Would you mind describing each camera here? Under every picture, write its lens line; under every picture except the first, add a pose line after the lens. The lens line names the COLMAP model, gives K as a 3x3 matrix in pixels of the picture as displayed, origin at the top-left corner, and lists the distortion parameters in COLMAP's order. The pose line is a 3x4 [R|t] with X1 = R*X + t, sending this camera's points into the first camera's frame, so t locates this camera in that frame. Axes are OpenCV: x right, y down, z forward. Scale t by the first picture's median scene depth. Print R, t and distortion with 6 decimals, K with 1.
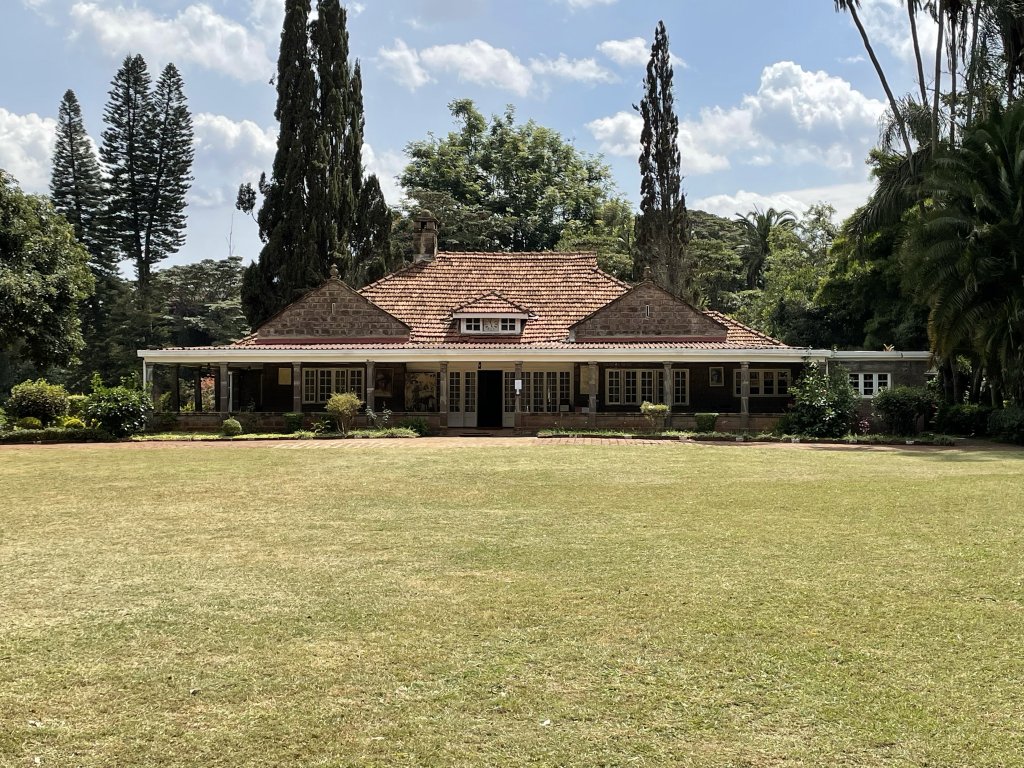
lens RADIAL K [[1327.0, 0, 511.6], [0, 1327.0, 387.9], [0, 0, 1]] dist [0.049551, 0.000000]
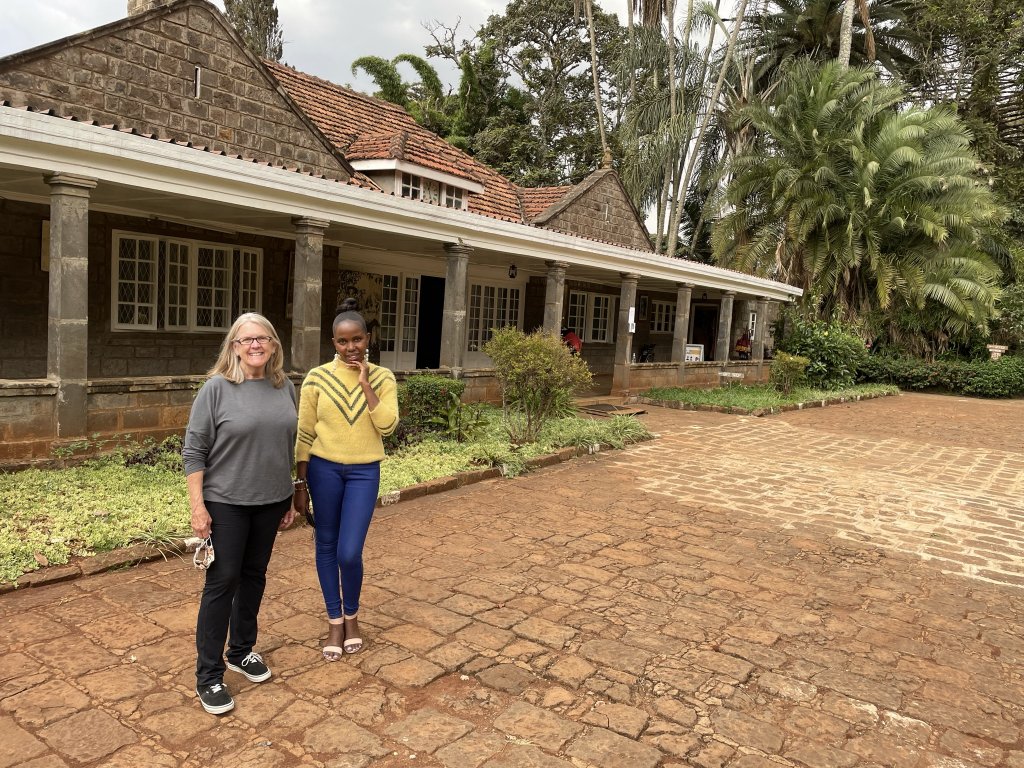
lens RADIAL K [[778.0, 0, 518.6], [0, 778.0, 379.0], [0, 0, 1]] dist [0.049739, -0.059506]
pose [[0.526925, -0.034791, 0.849200, -0.122848], [-0.065342, 0.994546, 0.081290, 0.000156], [-0.847396, -0.098323, 0.521778, 0.351989]]
